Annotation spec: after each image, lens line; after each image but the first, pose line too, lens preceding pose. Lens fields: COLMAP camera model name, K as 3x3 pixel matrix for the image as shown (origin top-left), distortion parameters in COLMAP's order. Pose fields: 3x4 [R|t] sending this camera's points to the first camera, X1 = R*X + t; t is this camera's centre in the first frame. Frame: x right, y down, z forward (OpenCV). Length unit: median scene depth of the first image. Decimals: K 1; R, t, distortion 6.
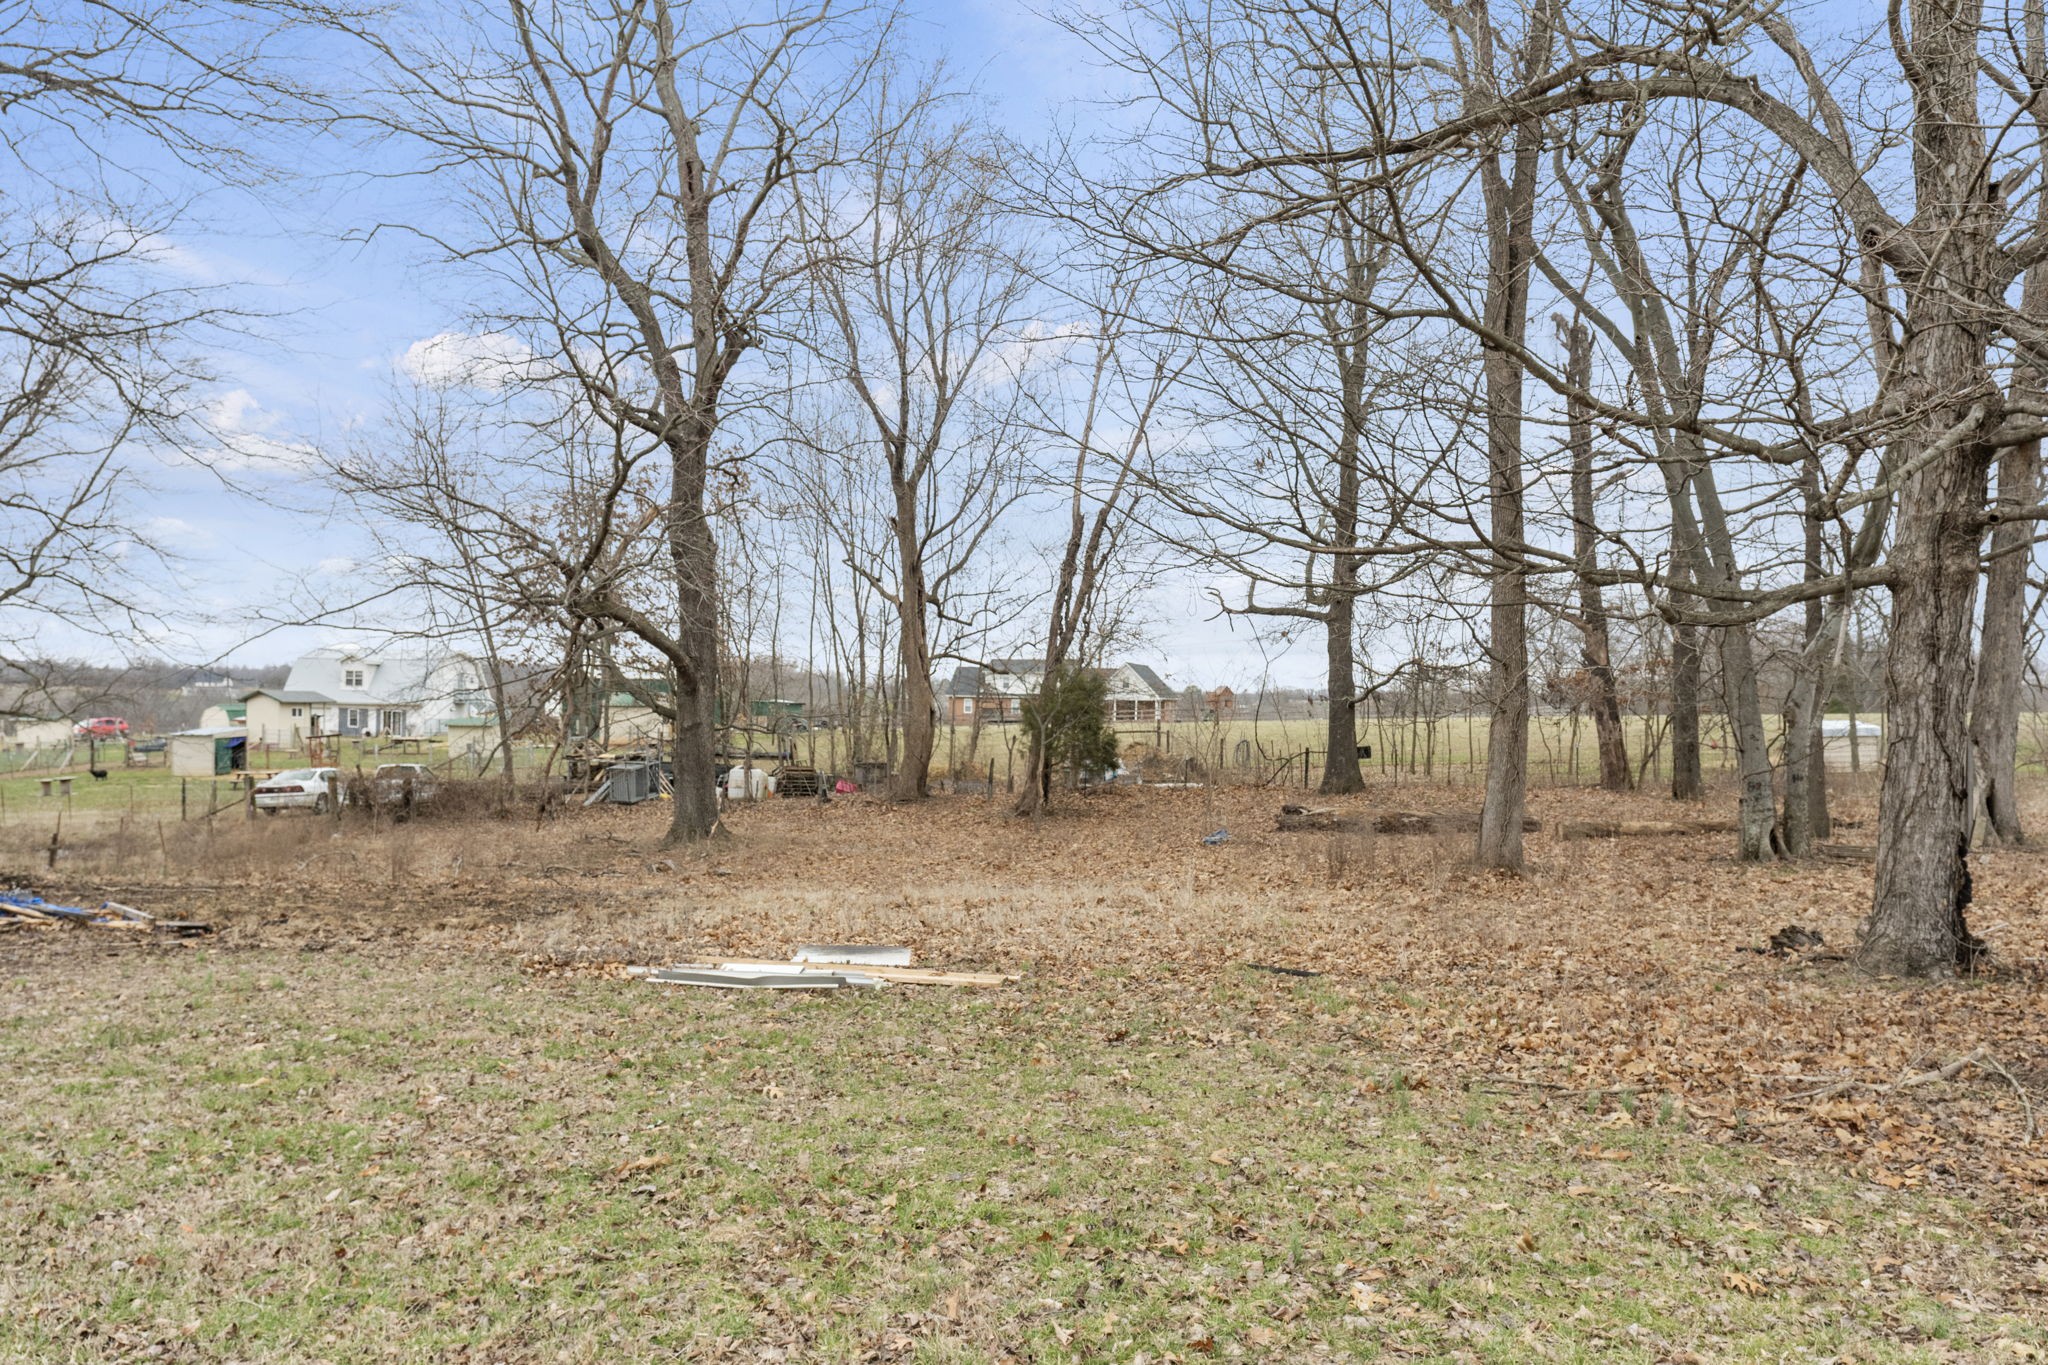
lens RADIAL K [[1593.2, 0, 1024.0], [0, 1593.2, 682.5], [0, 0, 1]] dist [-0.006493, 0.001091]
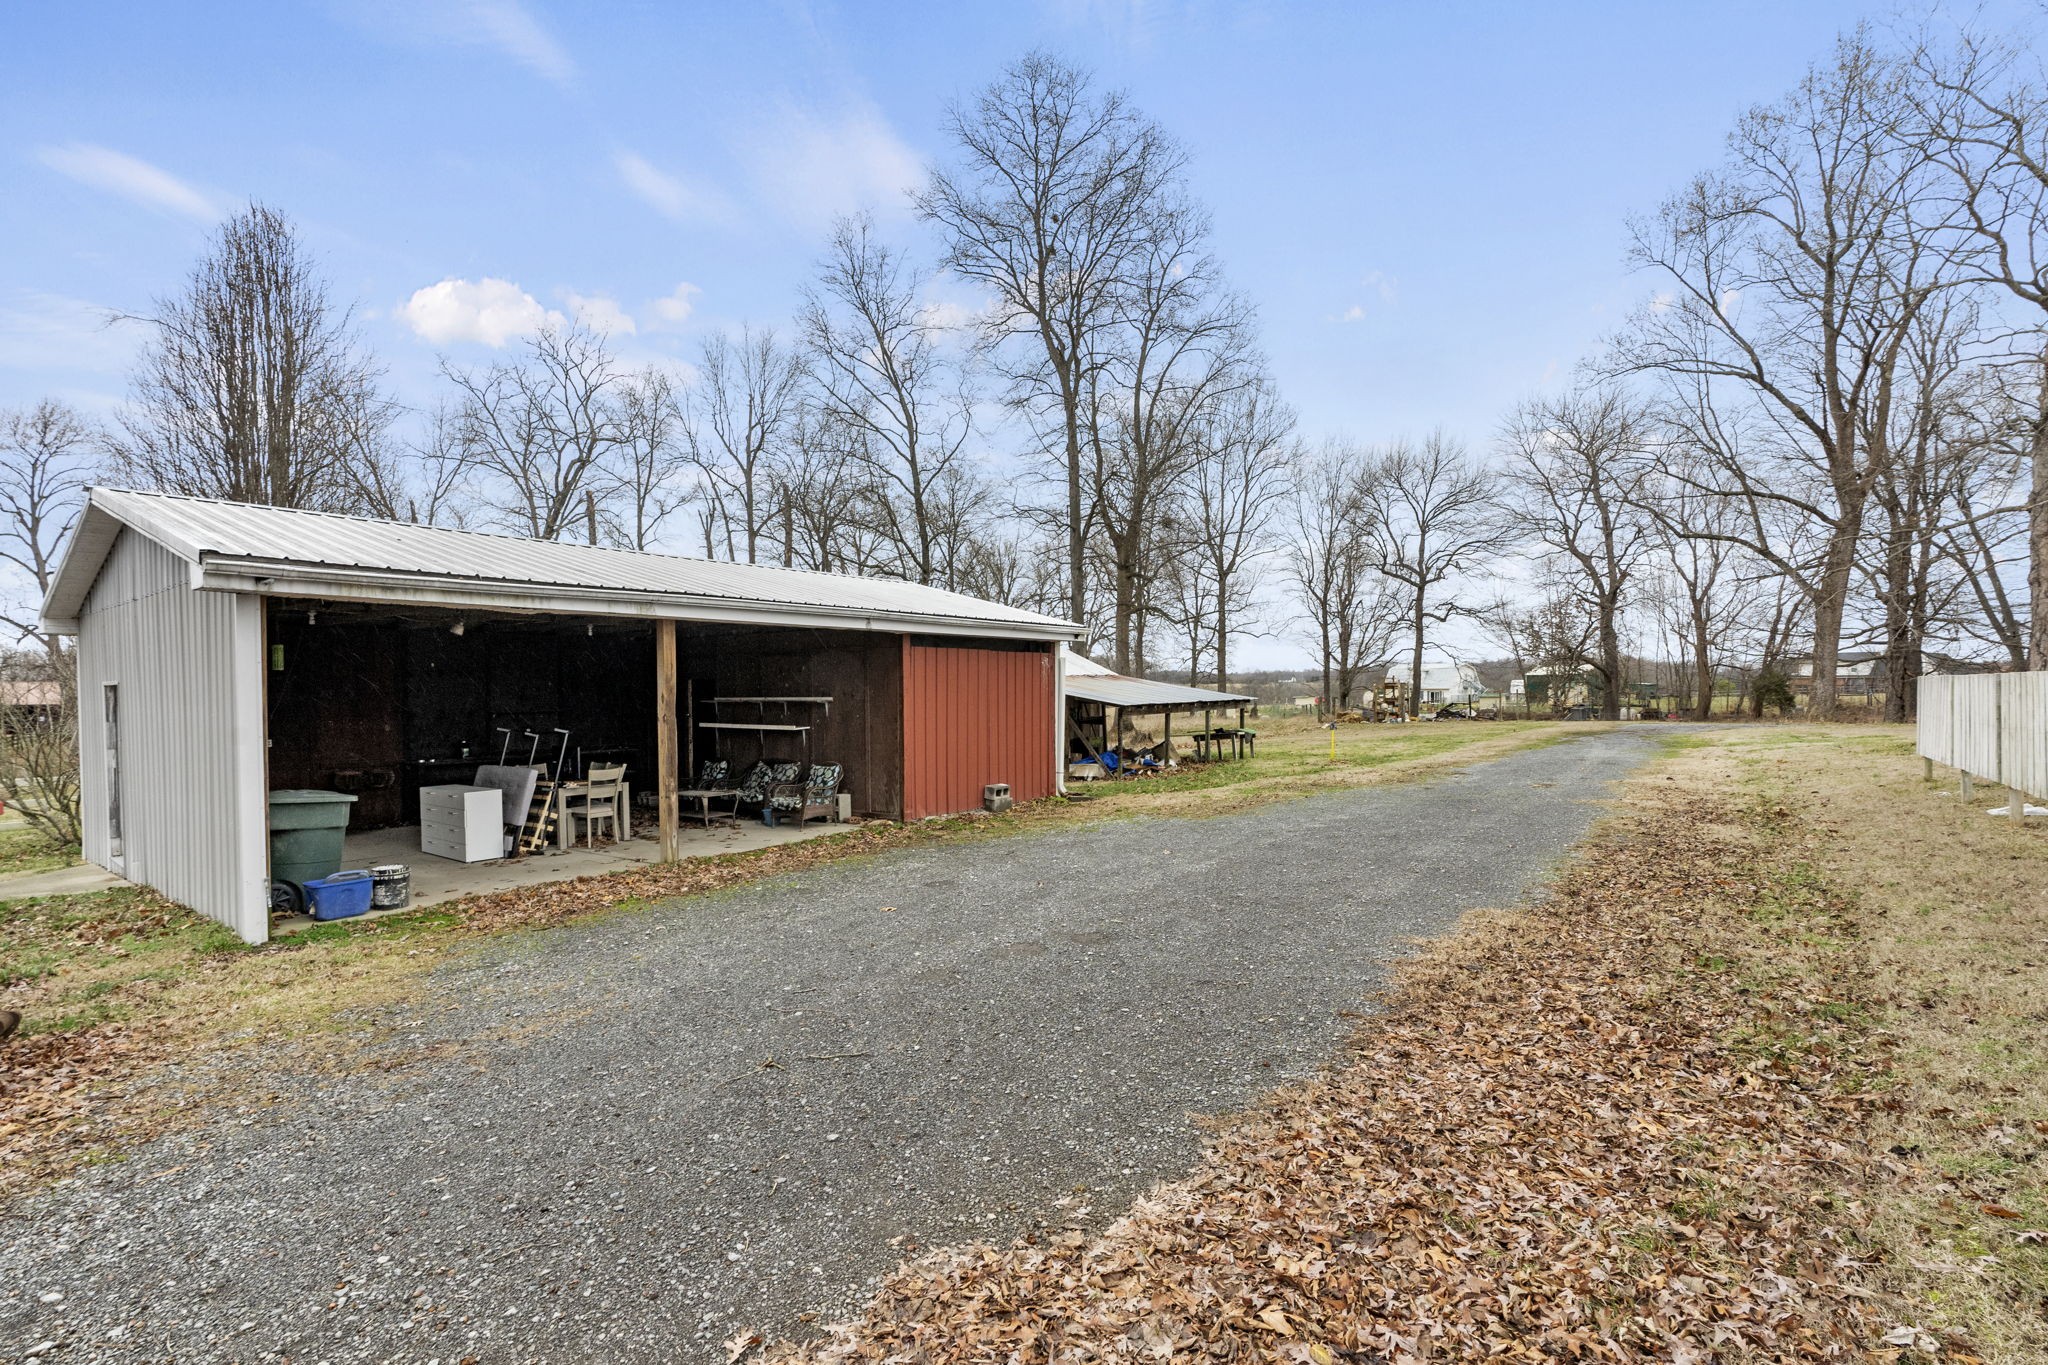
lens RADIAL K [[932.4, 0, 1019.5], [0, 932.4, 703.4], [0, 0, 1]] dist [-0.000062, 0.000395]
pose [[0.735530, -0.007111, -0.677455, 0.148988], [0.026117, 0.999499, 0.017865, -0.011774], [0.676989, -0.030833, 0.735347, -0.926826]]
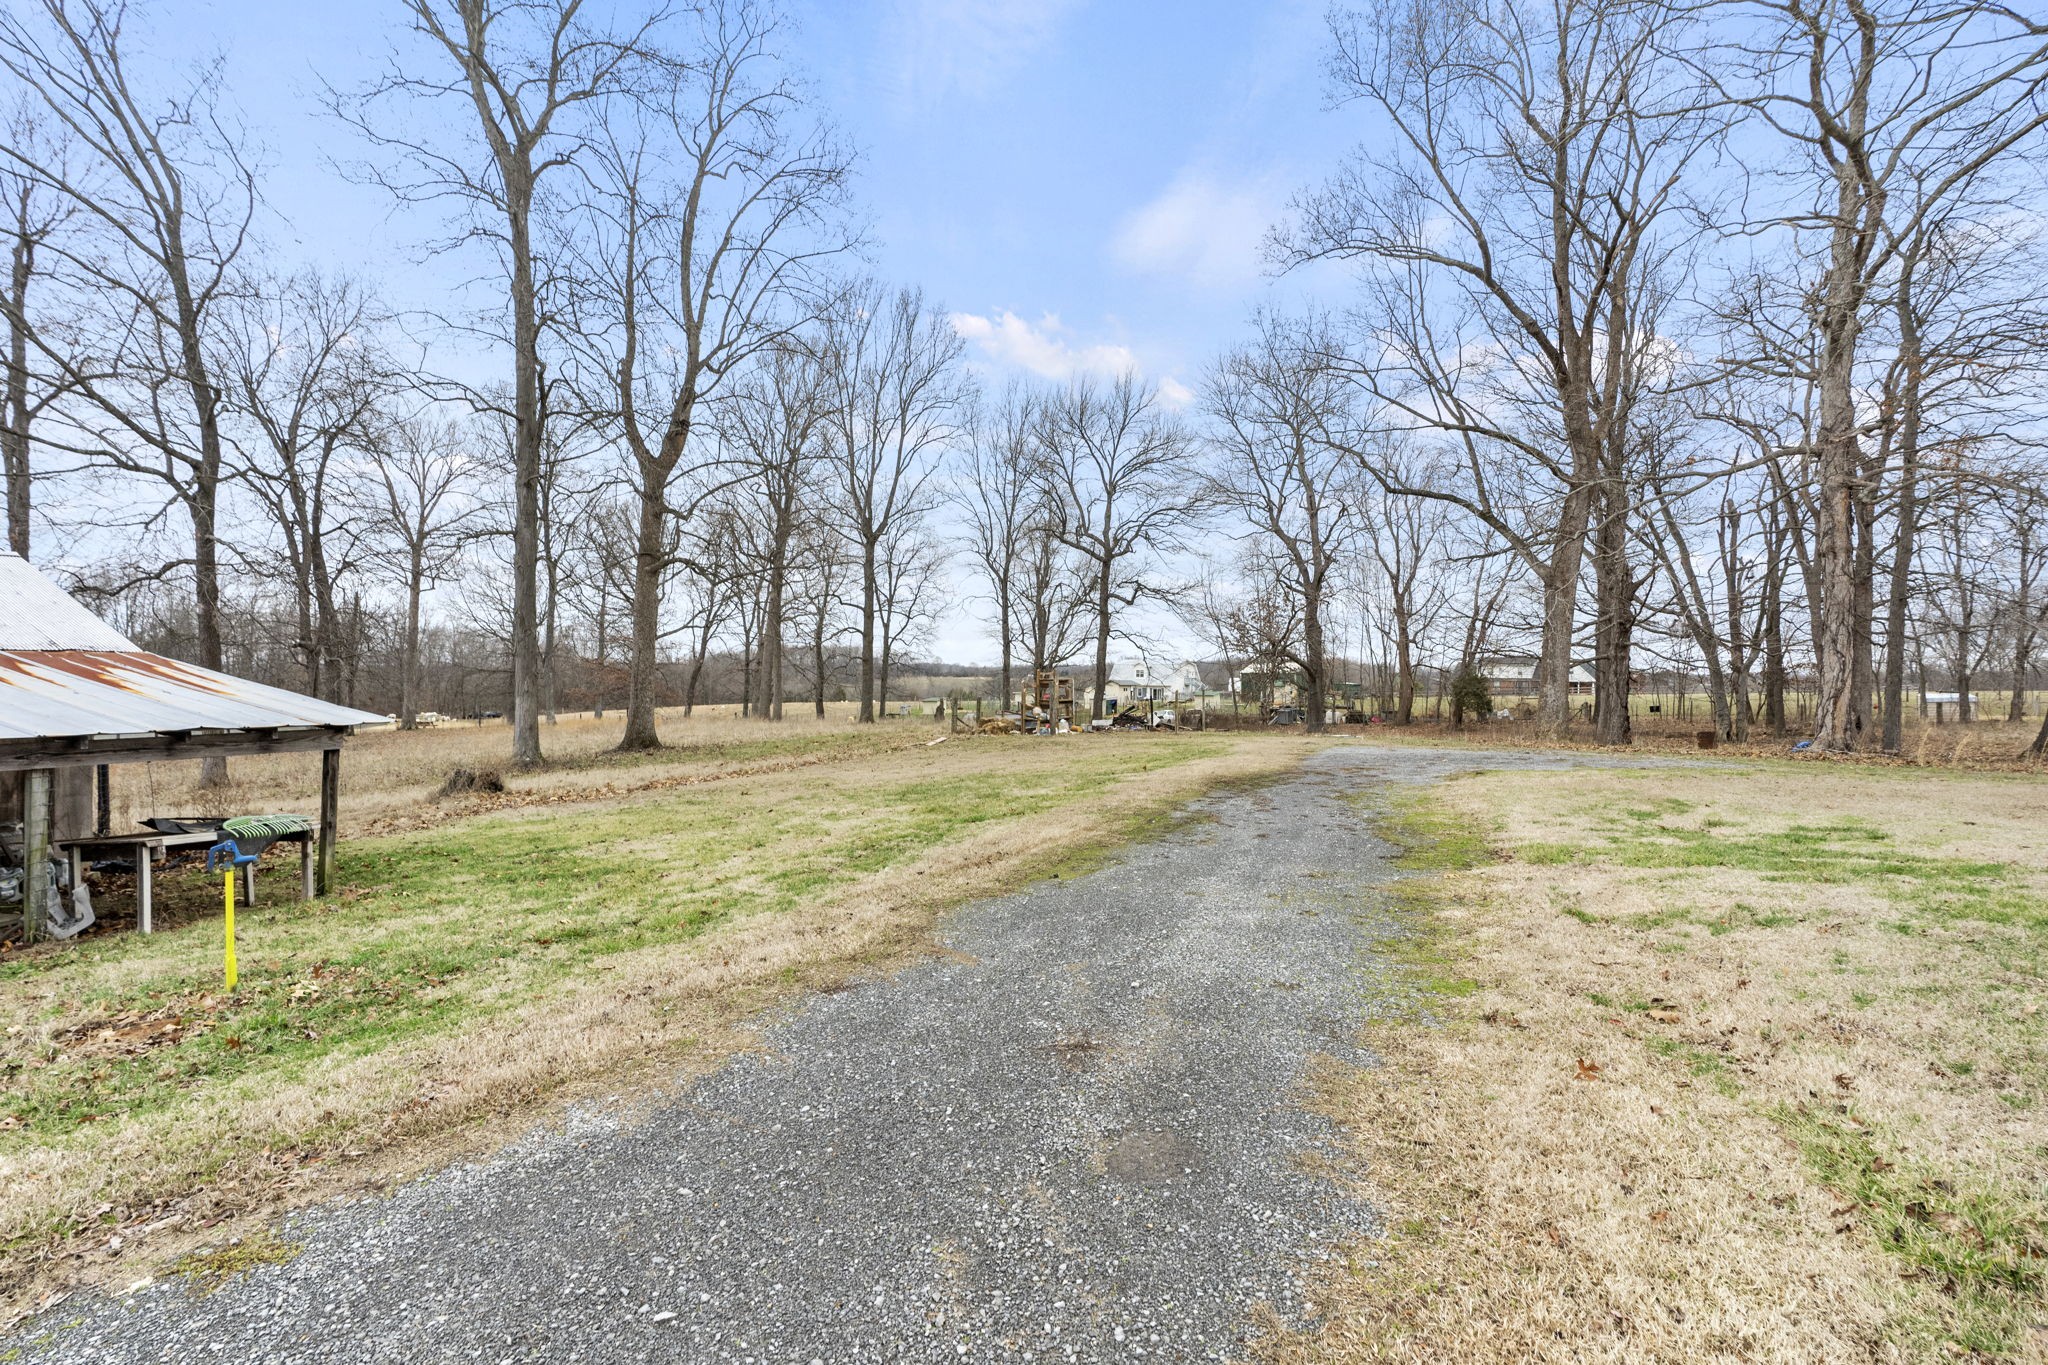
lens RADIAL K [[936.6, 0, 1014.6], [0, 936.6, 677.1], [0, 0, 1]] dist [-0.001870, -0.000541]
pose [[0.879540, -0.010114, -0.475718, 0.090466], [0.012152, 0.999925, 0.001209, -0.008406], [0.475670, -0.006844, 0.879597, -0.558683]]
